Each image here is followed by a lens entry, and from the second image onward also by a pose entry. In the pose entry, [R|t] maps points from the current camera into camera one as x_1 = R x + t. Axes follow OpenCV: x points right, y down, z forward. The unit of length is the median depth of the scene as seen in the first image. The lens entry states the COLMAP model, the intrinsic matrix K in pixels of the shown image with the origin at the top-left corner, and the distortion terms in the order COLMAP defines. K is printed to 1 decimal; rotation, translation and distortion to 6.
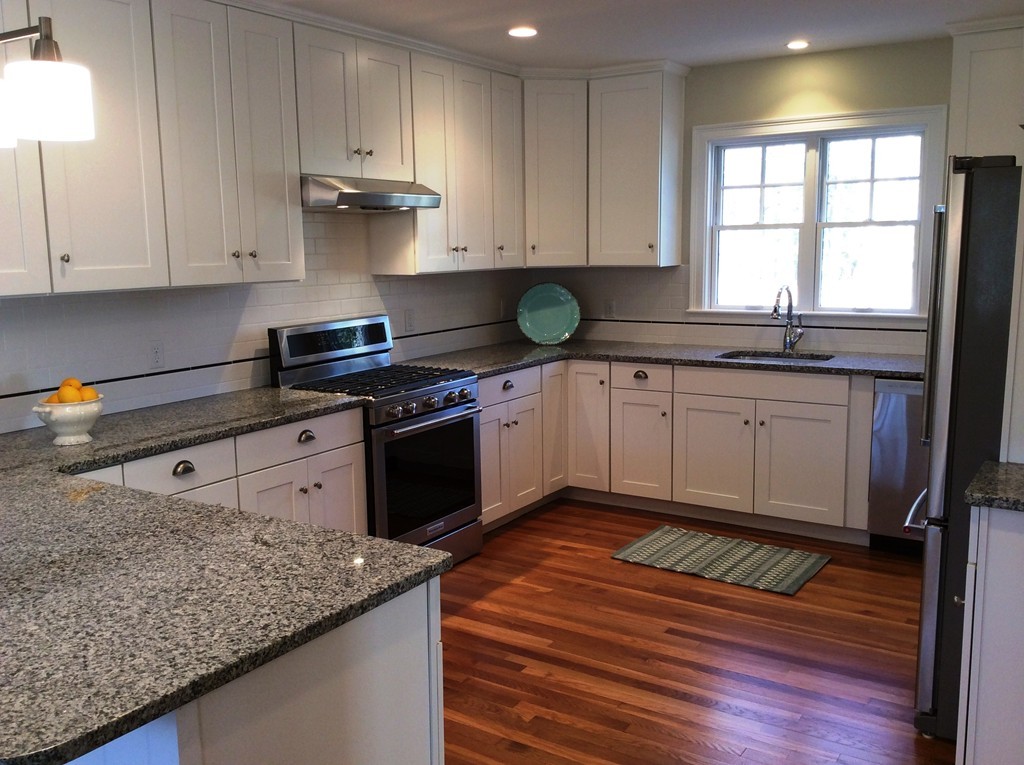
lens RADIAL K [[935.6, 0, 512.0], [0, 935.6, 382.5], [0, 0, 1]] dist [0.139360, -0.268495]
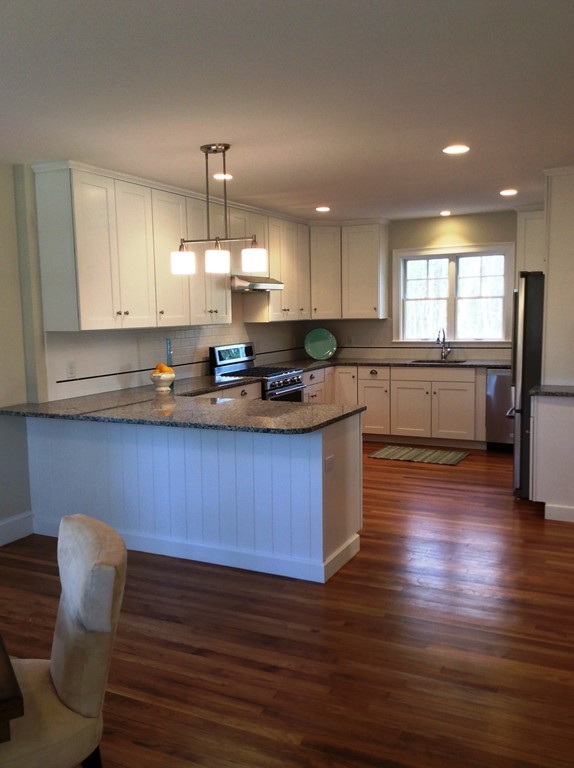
lens RADIAL K [[701.7, 0, 287.0], [0, 701.7, 384.0], [0, 0, 1]] dist [0.139360, -0.268495]
pose [[0.992690, -0.015501, 0.119692, -0.231386], [0.021150, 0.998714, -0.046074, 0.084024], [-0.118824, 0.048269, 0.991741, -0.476856]]
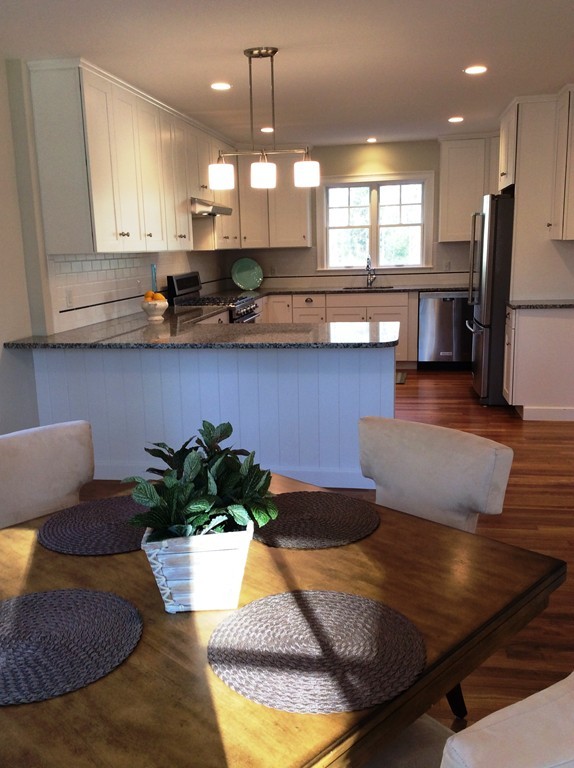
lens RADIAL K [[701.7, 0, 287.0], [0, 701.7, 384.0], [0, 0, 1]] dist [0.139360, -0.268495]
pose [[0.917470, -0.086648, 0.388253, -0.524649], [0.073442, 0.996107, 0.048757, 0.096957], [-0.390966, -0.016219, 0.920262, -0.395884]]
